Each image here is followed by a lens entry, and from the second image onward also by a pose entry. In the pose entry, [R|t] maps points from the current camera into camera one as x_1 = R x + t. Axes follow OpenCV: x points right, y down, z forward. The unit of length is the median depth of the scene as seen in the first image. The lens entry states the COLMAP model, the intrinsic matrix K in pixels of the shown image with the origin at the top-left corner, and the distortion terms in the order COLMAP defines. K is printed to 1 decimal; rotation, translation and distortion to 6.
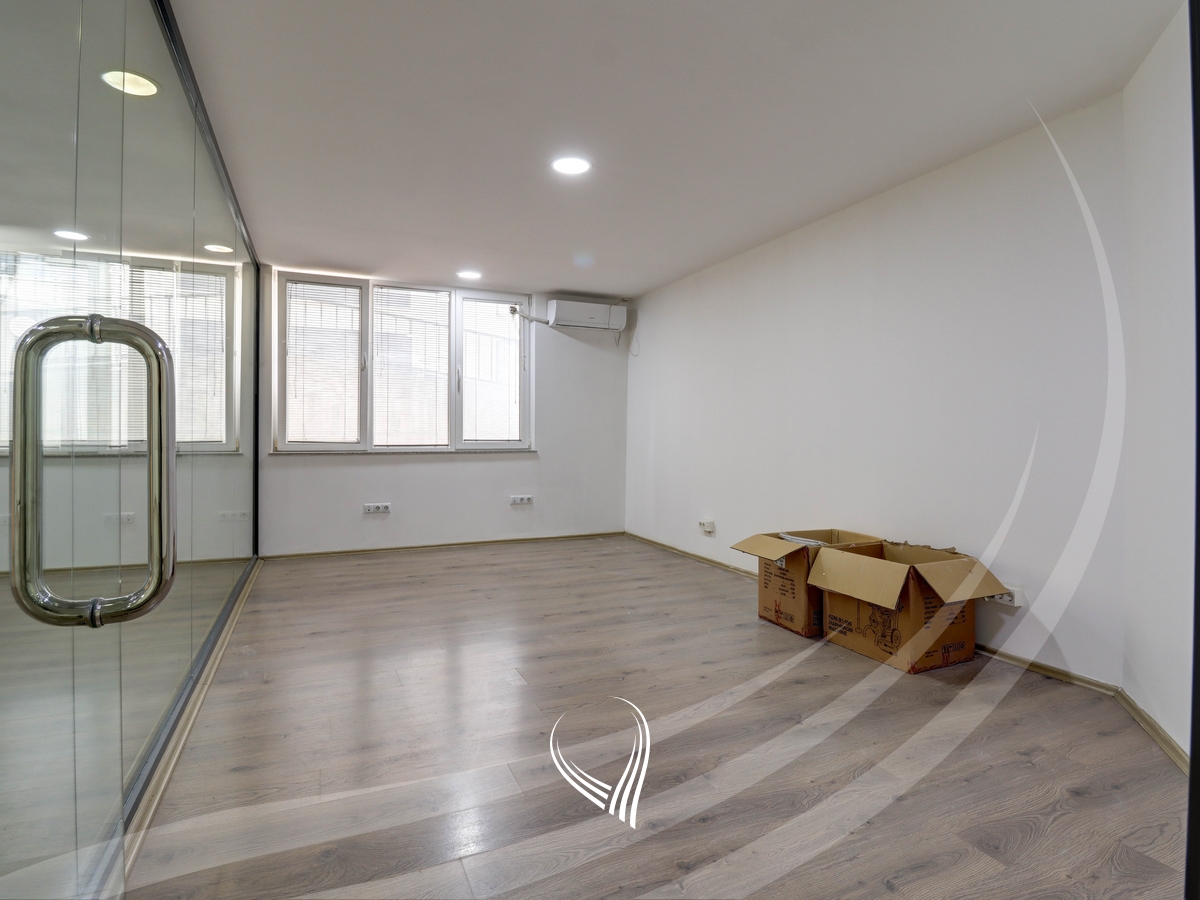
lens RADIAL K [[624.3, 0, 602.4], [0, 624.3, 444.4], [0, 0, 1]] dist [-0.002804, -0.000332]
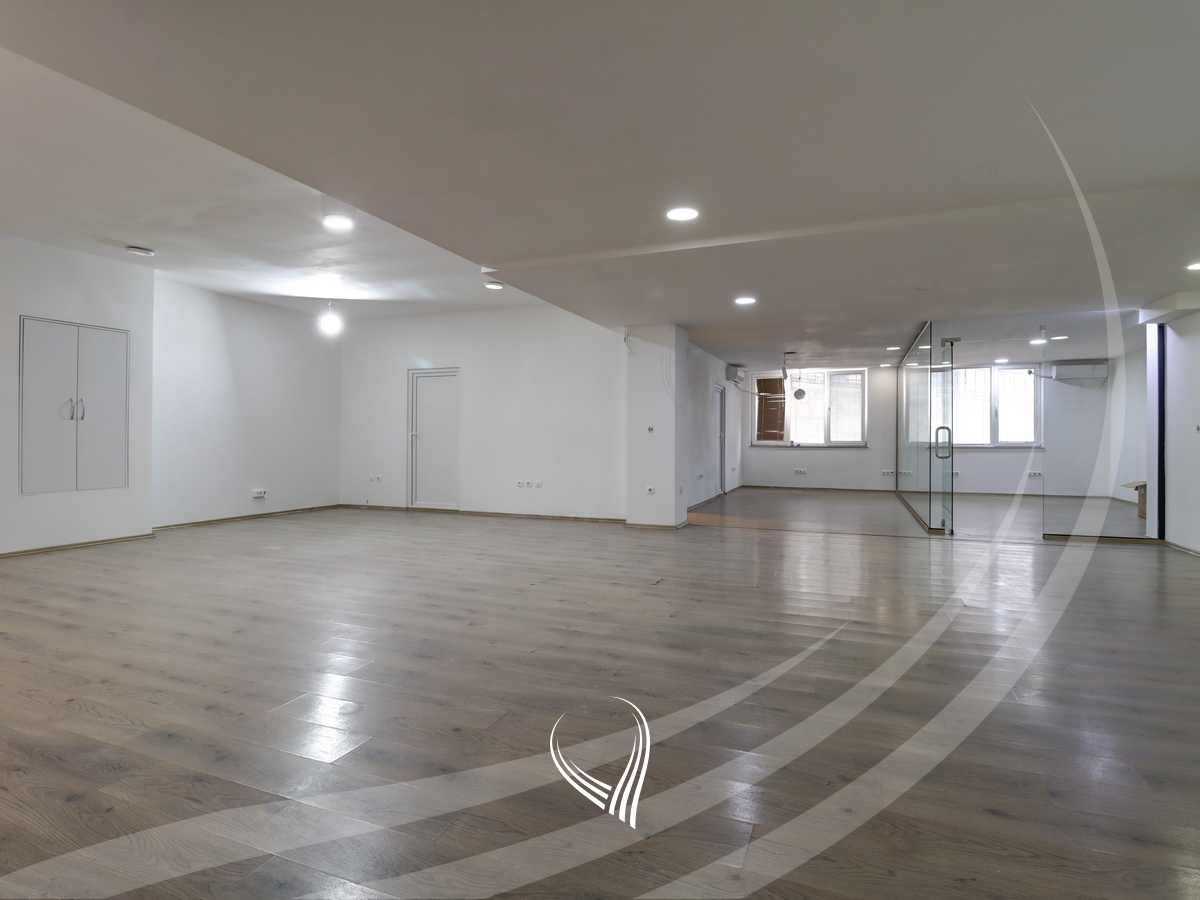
lens RADIAL K [[624.3, 0, 601.0], [0, 624.3, 442.0], [0, 0, 1]] dist [-0.002804, -0.000332]
pose [[0.676118, -0.003500, -0.736785, 0.368023], [-0.002047, 0.999976, -0.006628, 0.009055], [0.736791, 0.005989, 0.676095, -1.221710]]
